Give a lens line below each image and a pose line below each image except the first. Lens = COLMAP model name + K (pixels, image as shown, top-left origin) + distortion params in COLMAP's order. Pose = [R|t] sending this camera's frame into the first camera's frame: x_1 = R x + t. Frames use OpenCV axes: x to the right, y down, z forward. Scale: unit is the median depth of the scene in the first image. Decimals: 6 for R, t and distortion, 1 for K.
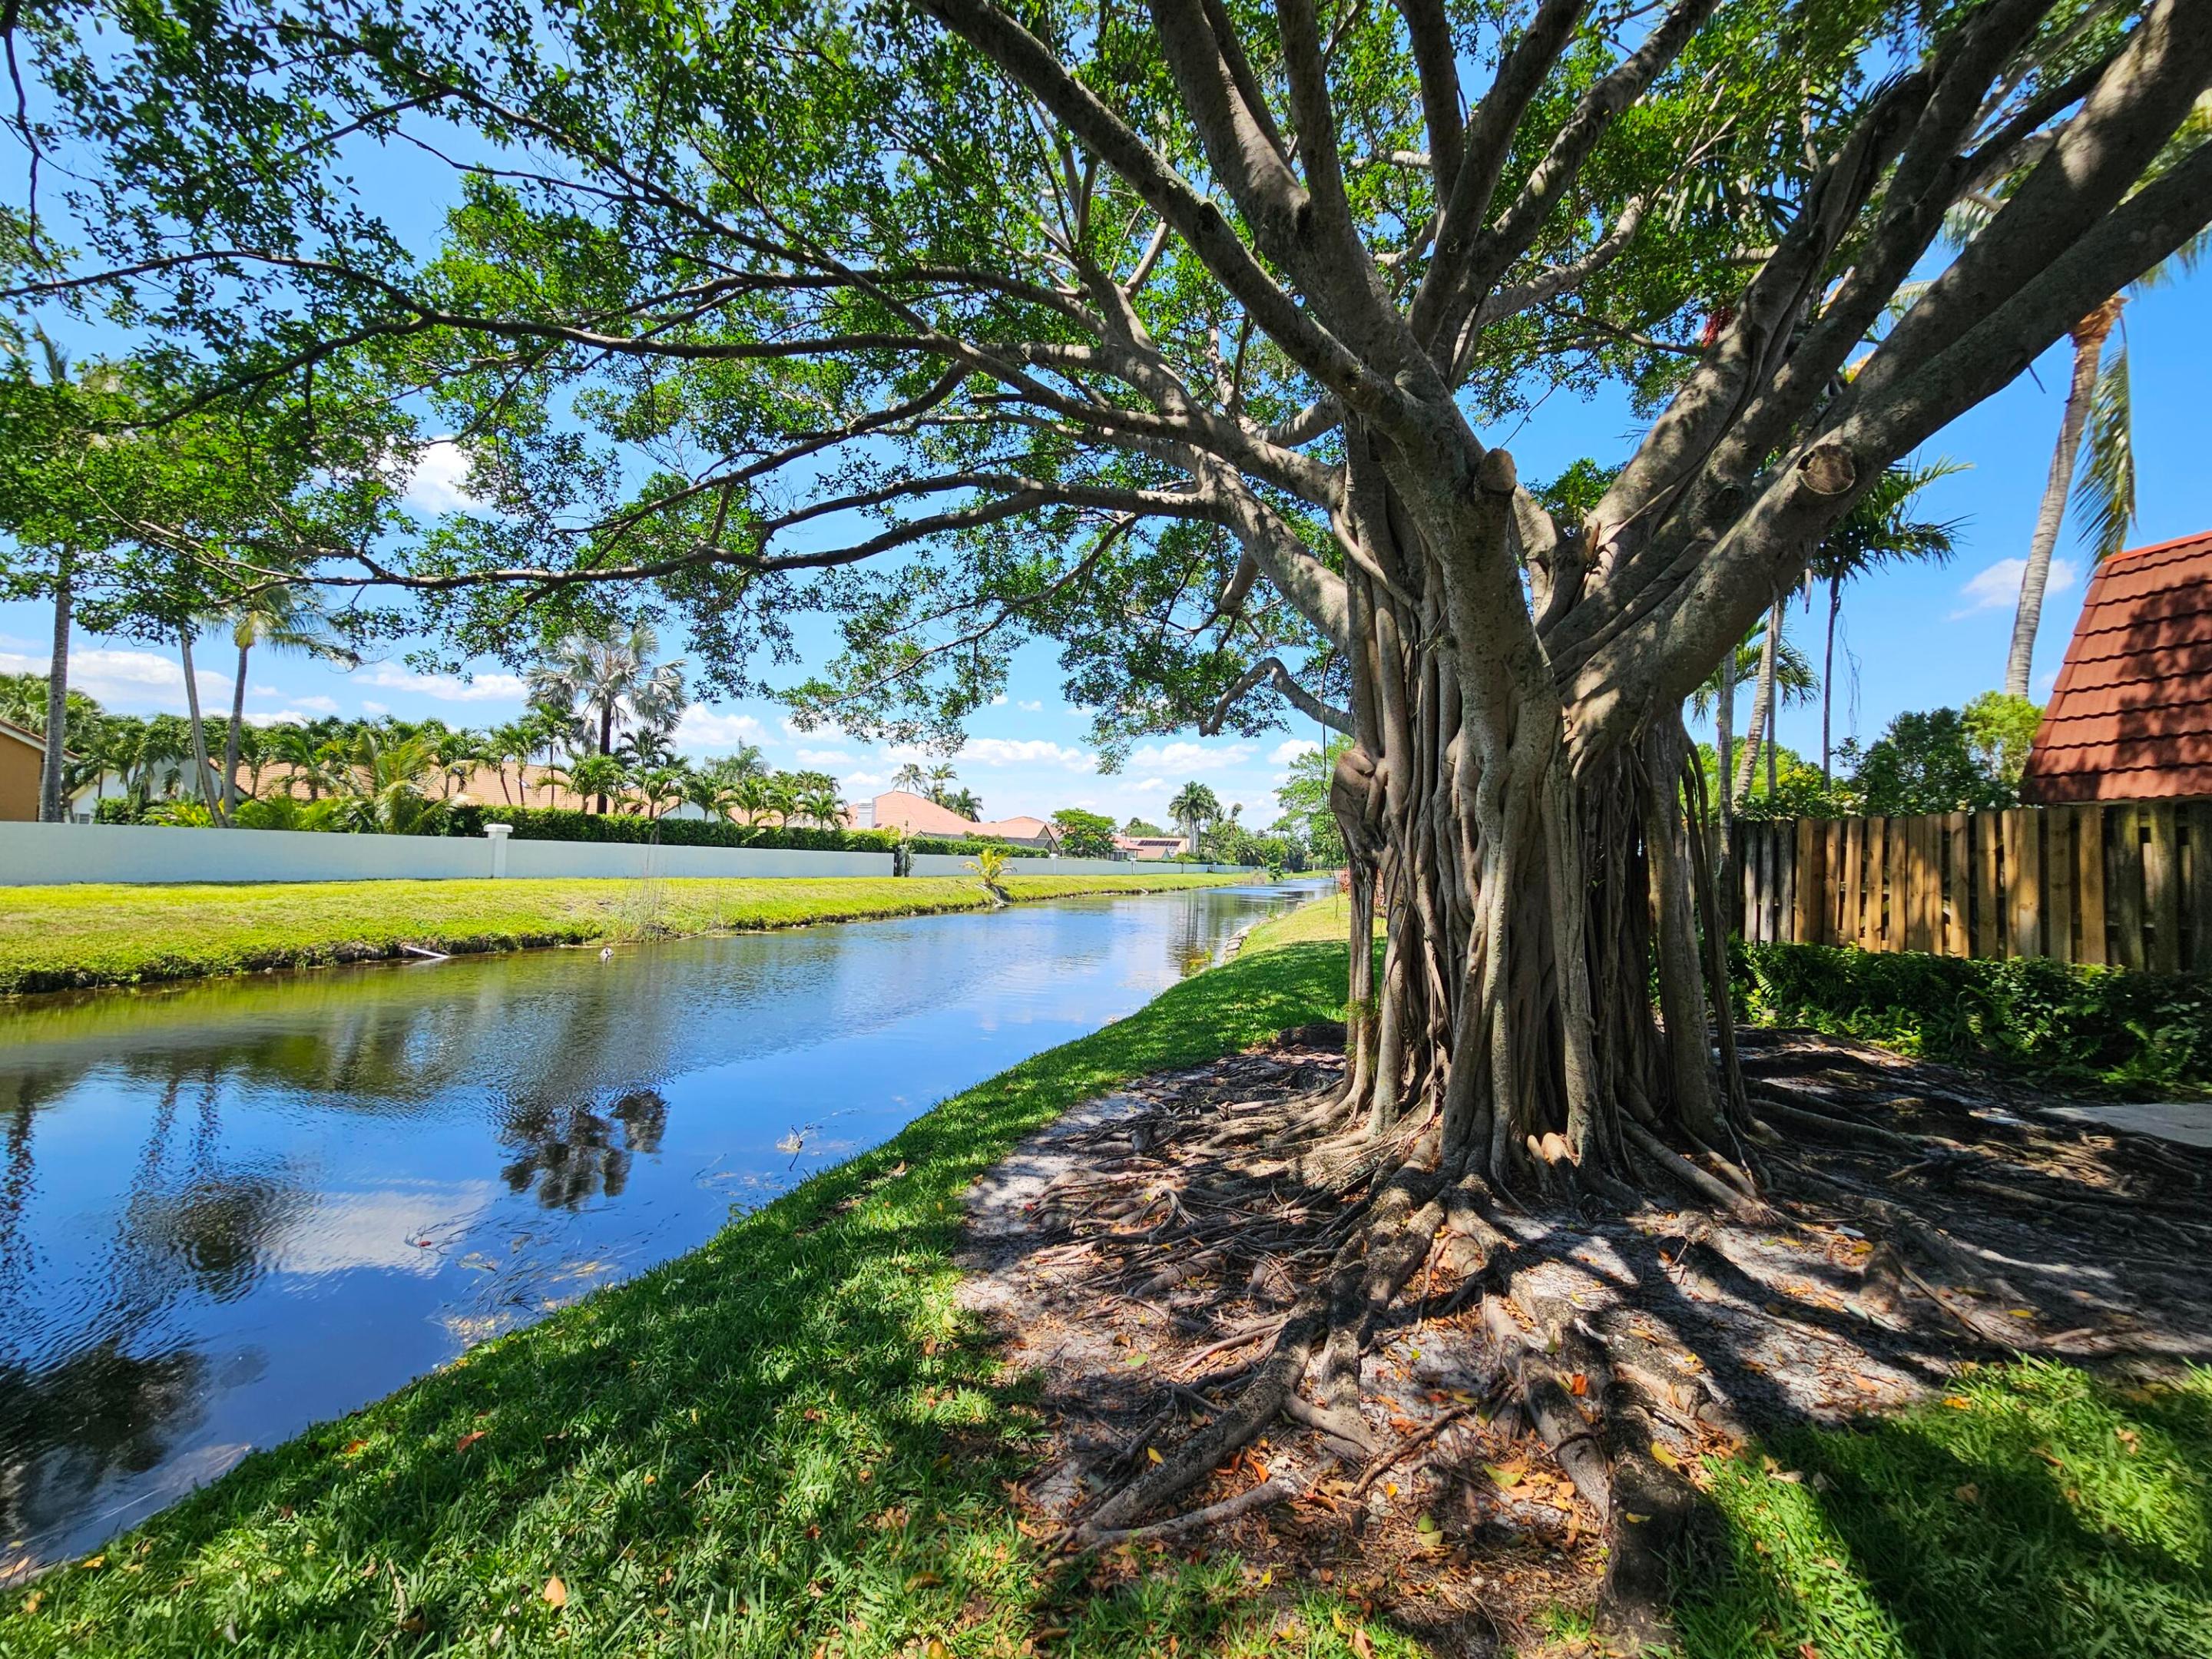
lens RADIAL K [[905.0, 0, 1097.3], [0, 905.0, 815.6], [0, 0, 1]] dist [0.000454, -0.000114]
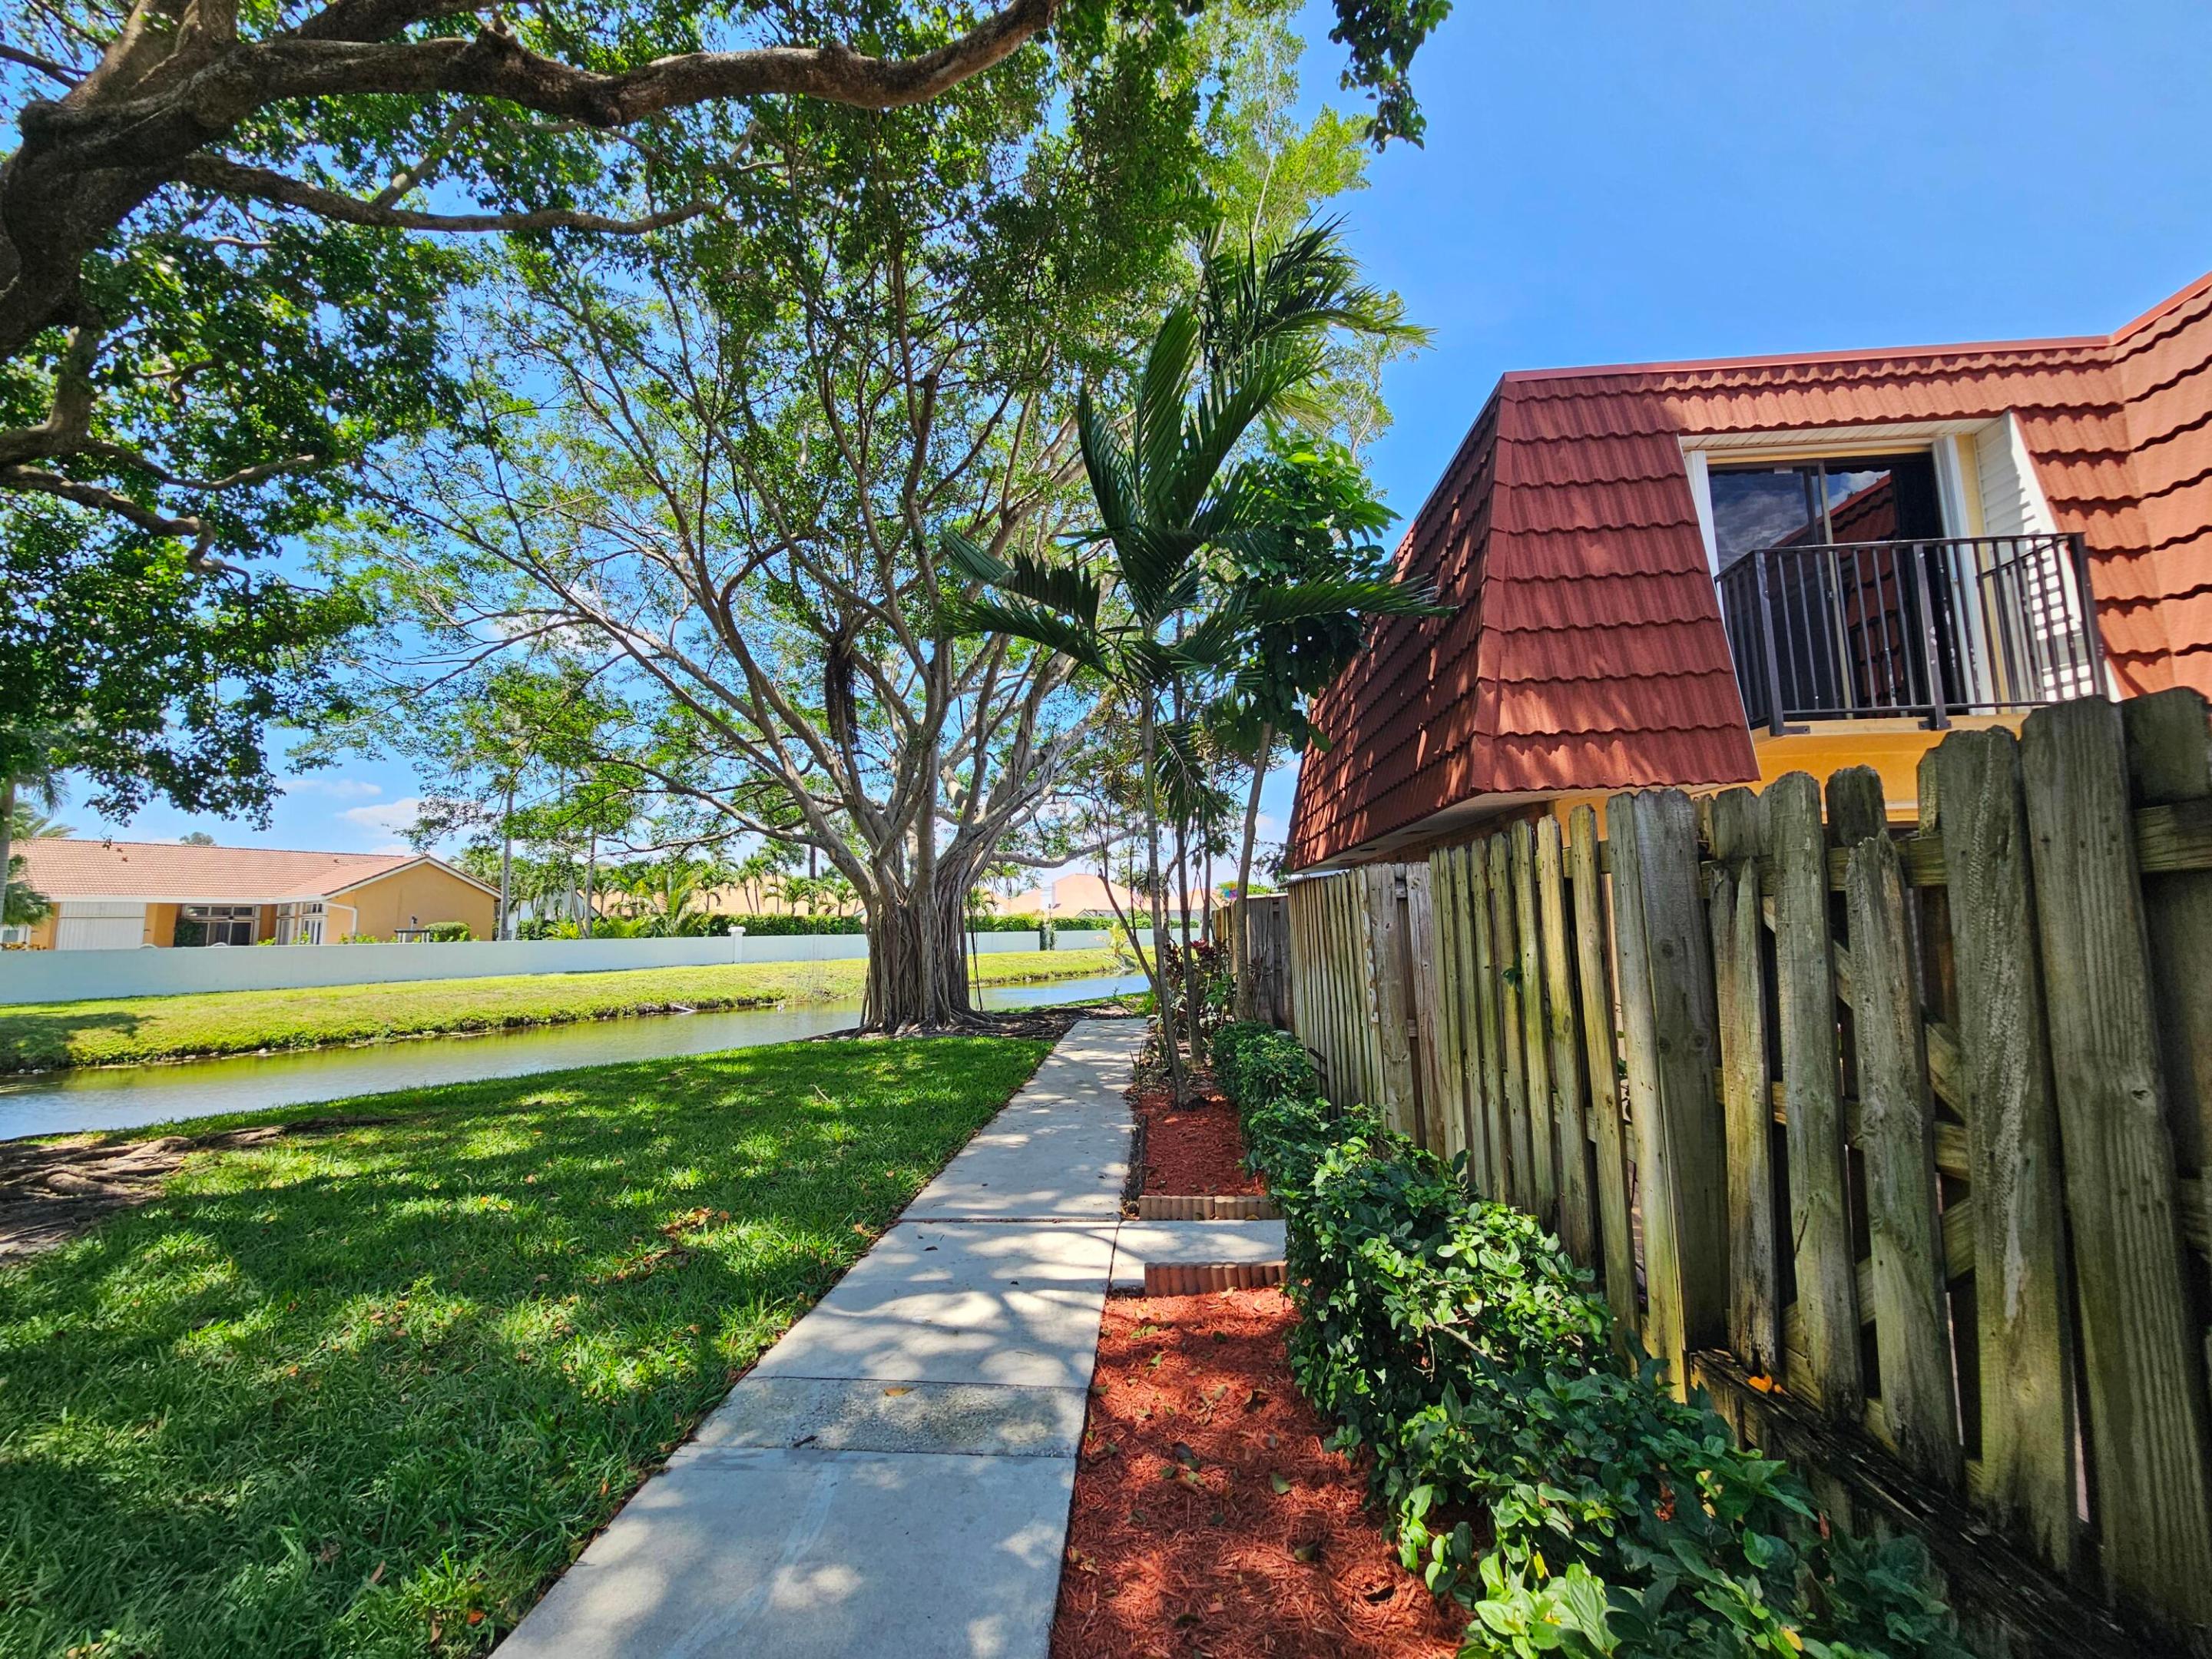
lens RADIAL K [[905.0, 0, 1094.3], [0, 905.0, 823.4], [0, 0, 1]] dist [0.000454, -0.000114]
pose [[0.964923, -0.076062, -0.251274, 0.263876], [0.059236, 0.995507, -0.073872, -0.013795], [0.255764, 0.056397, 0.965093, -0.268319]]
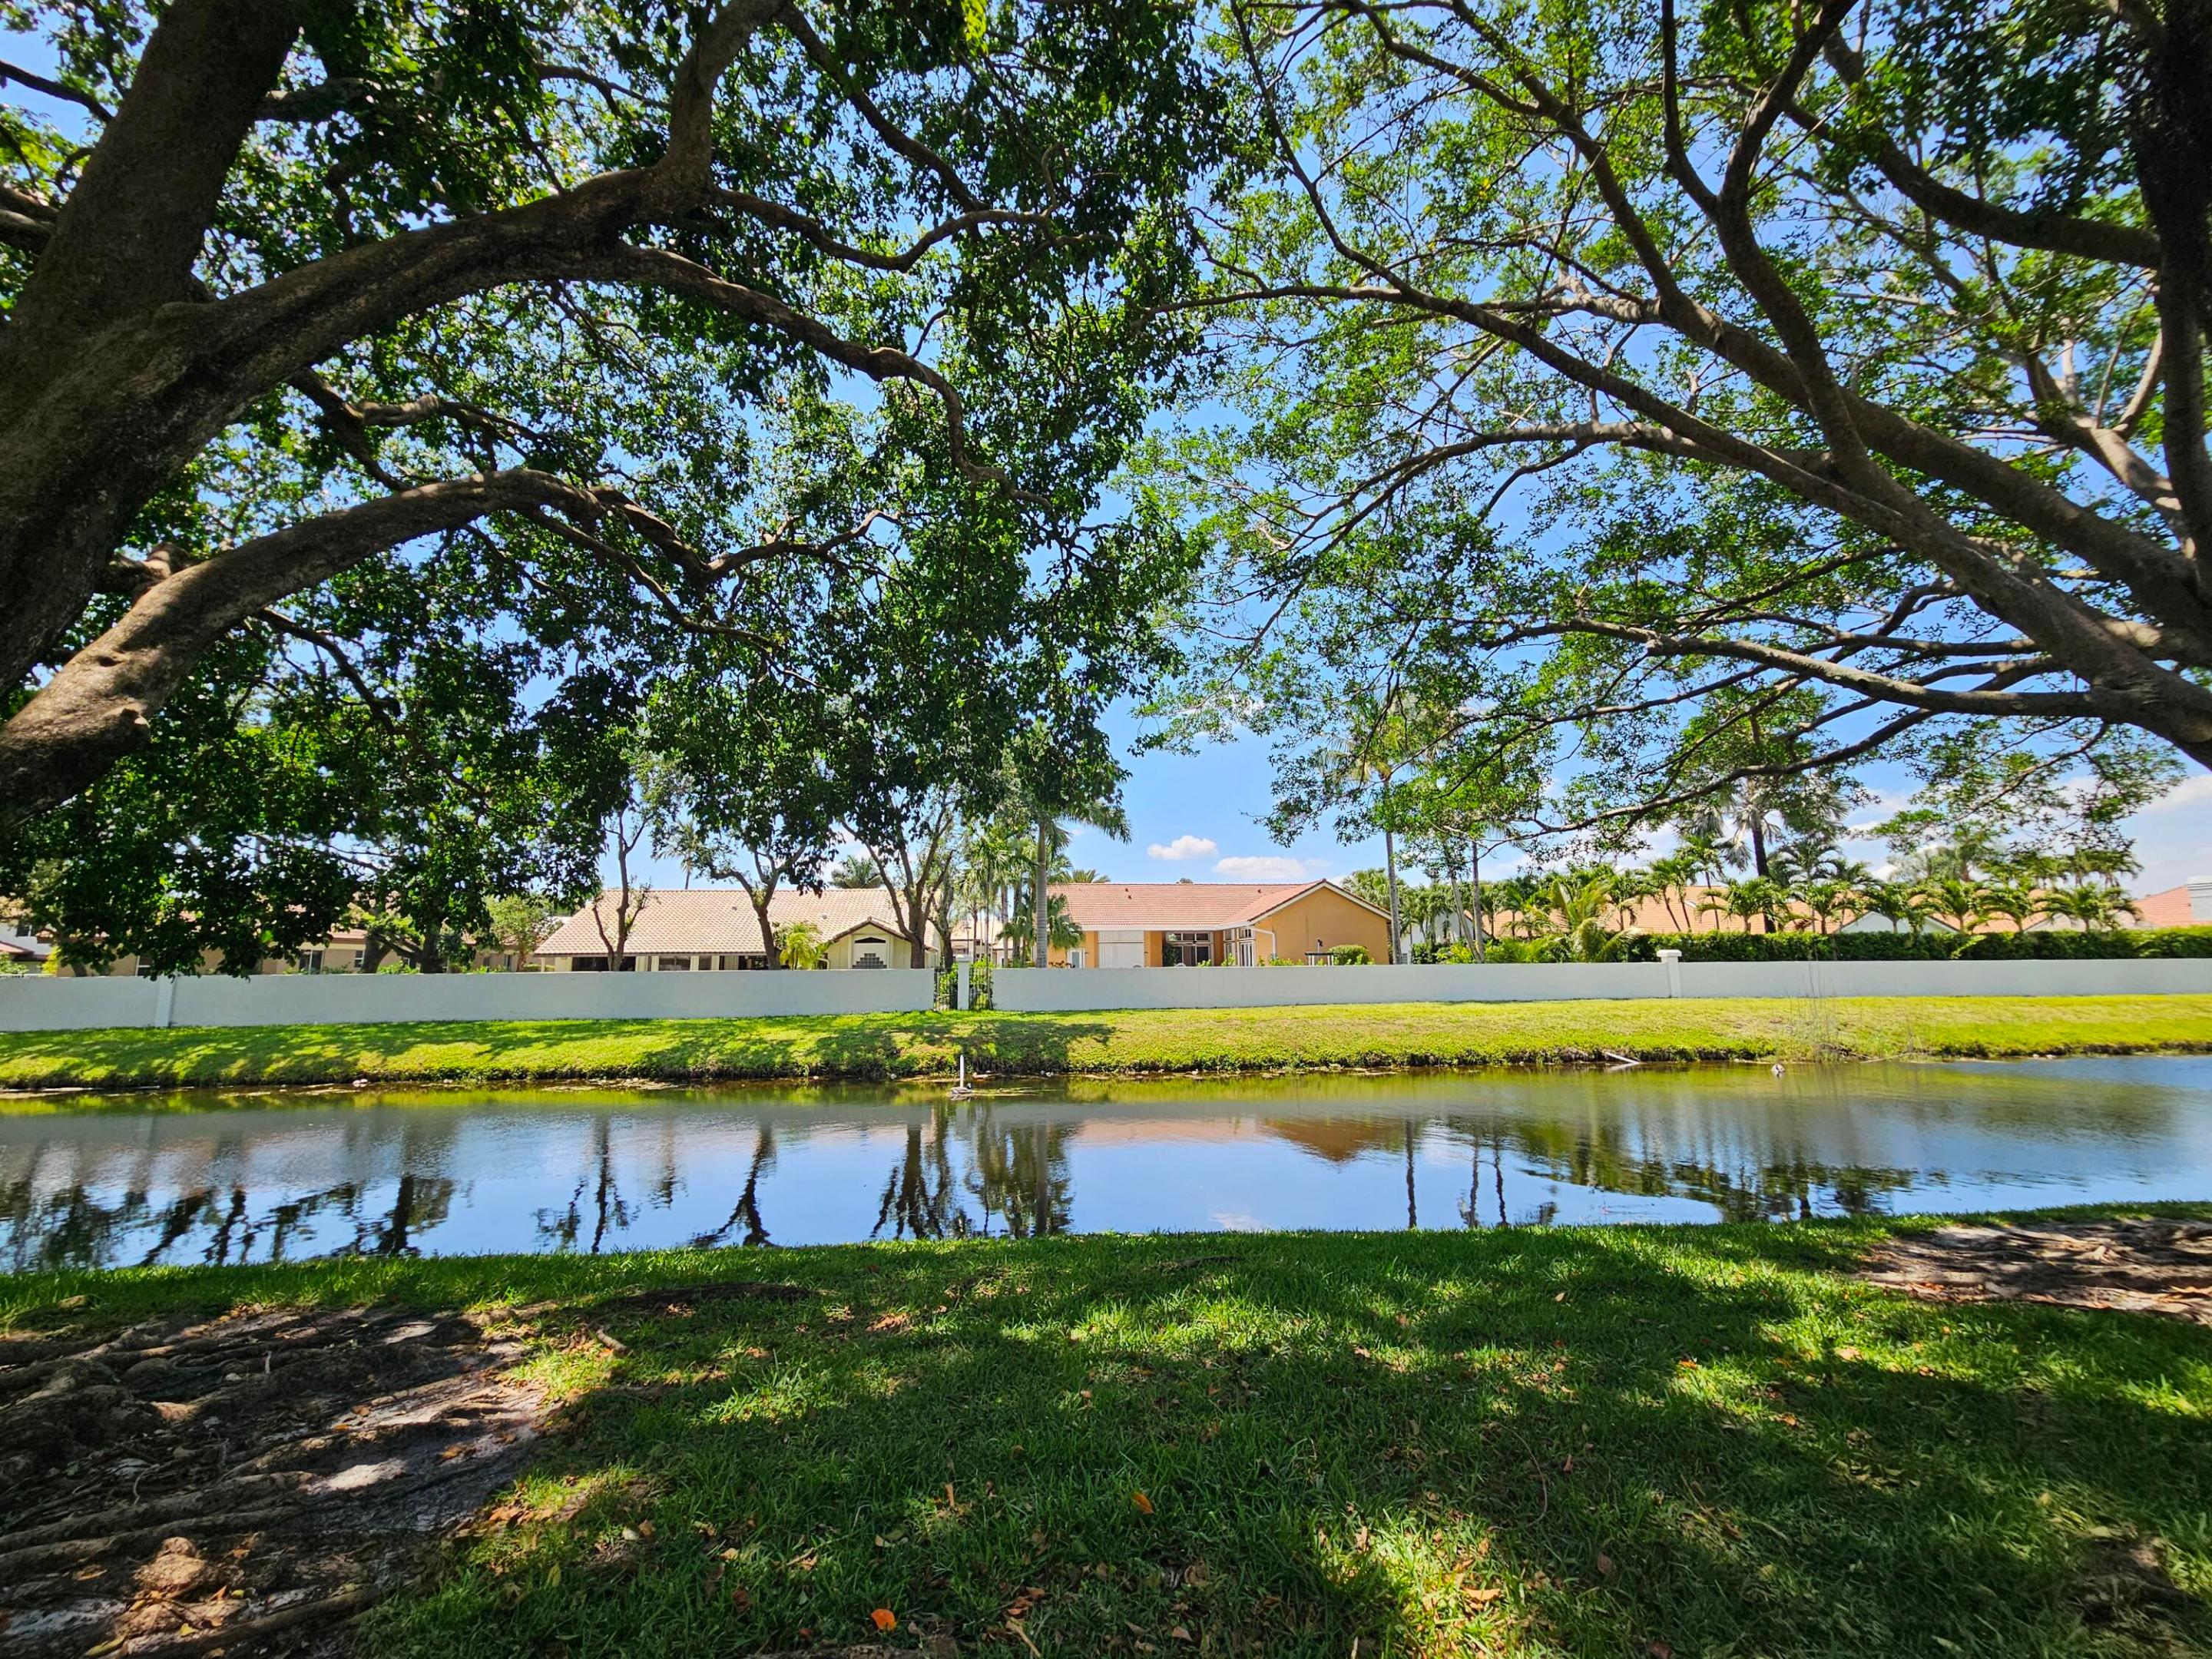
lens RADIAL K [[905.0, 0, 1088.8], [0, 905.0, 828.2], [0, 0, 1]] dist [0.000454, -0.000114]
pose [[0.393218, -0.170096, -0.903575, 0.096432], [0.067591, 0.985427, -0.156090, -0.011225], [0.916958, 0.000304, 0.398984, -0.111204]]
